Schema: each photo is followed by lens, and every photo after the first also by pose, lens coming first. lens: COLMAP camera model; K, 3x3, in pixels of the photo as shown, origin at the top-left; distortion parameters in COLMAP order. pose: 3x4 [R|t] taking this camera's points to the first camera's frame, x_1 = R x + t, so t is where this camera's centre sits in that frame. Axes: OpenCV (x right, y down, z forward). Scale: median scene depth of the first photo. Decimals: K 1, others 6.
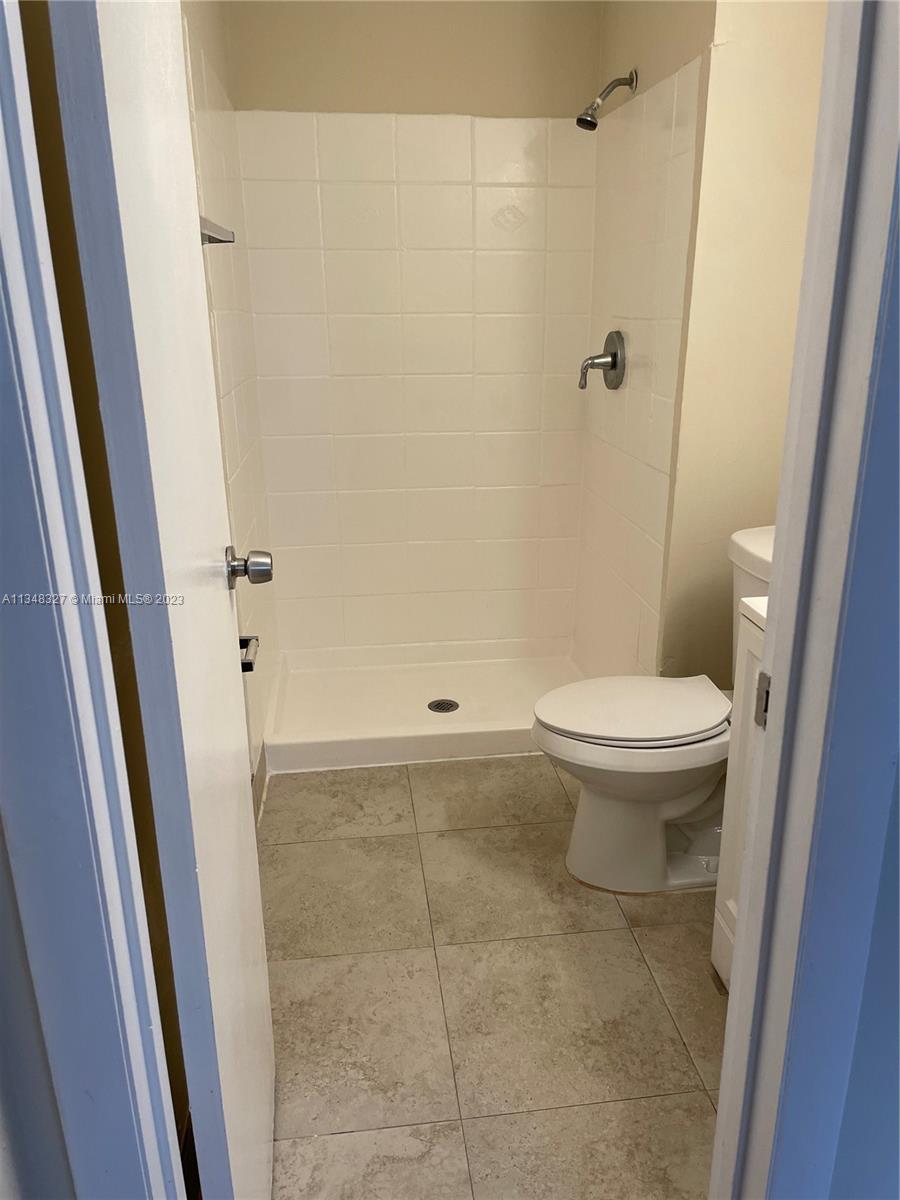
lens RADIAL K [[900.6, 0, 456.7], [0, 900.6, 611.1], [0, 0, 1]] dist [0.092543, -0.129230]
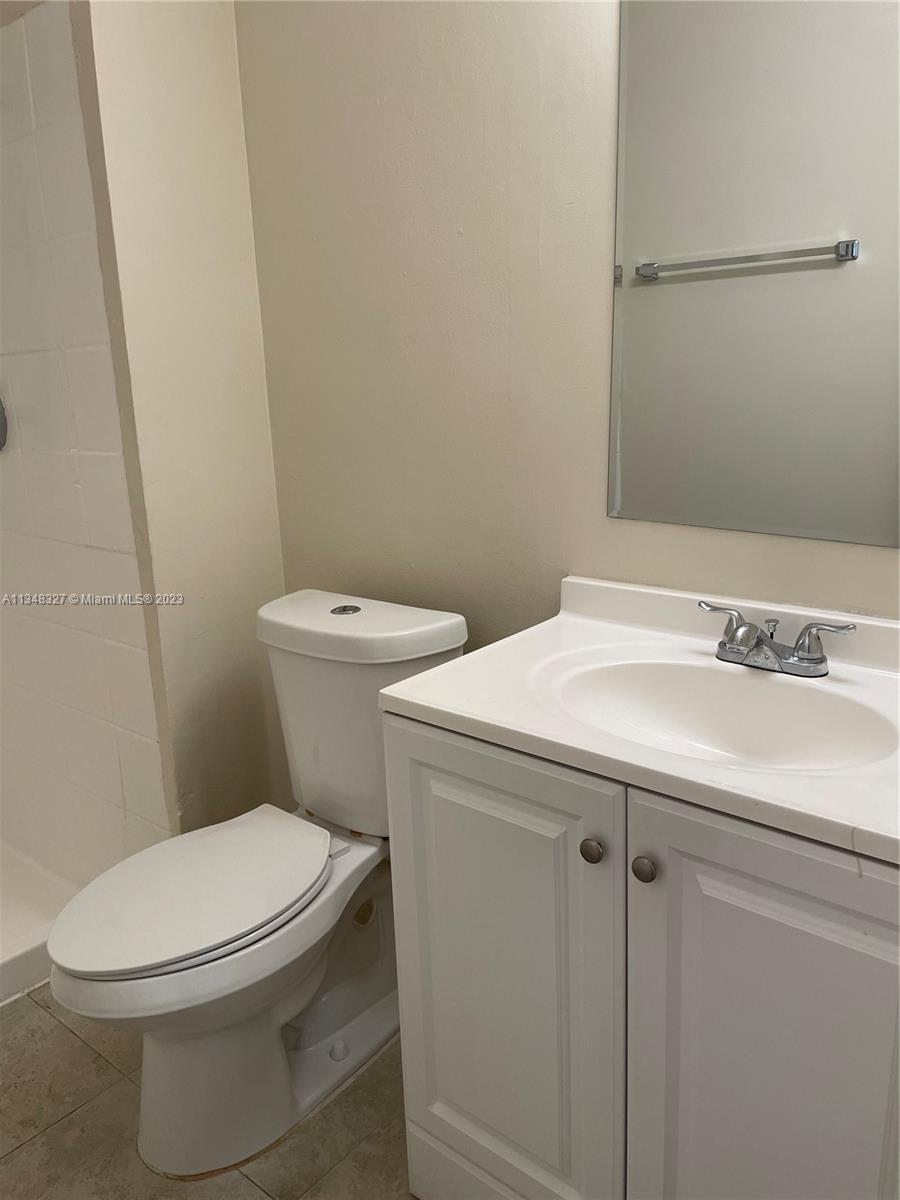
lens RADIAL K [[900.6, 0, 456.7], [0, 900.6, 611.1], [0, 0, 1]] dist [0.092543, -0.129230]
pose [[0.731906, -0.193552, 0.653339, -0.066528], [0.252371, 0.967622, 0.003938, -0.045661], [-0.632948, 0.162002, 0.757055, 0.312962]]
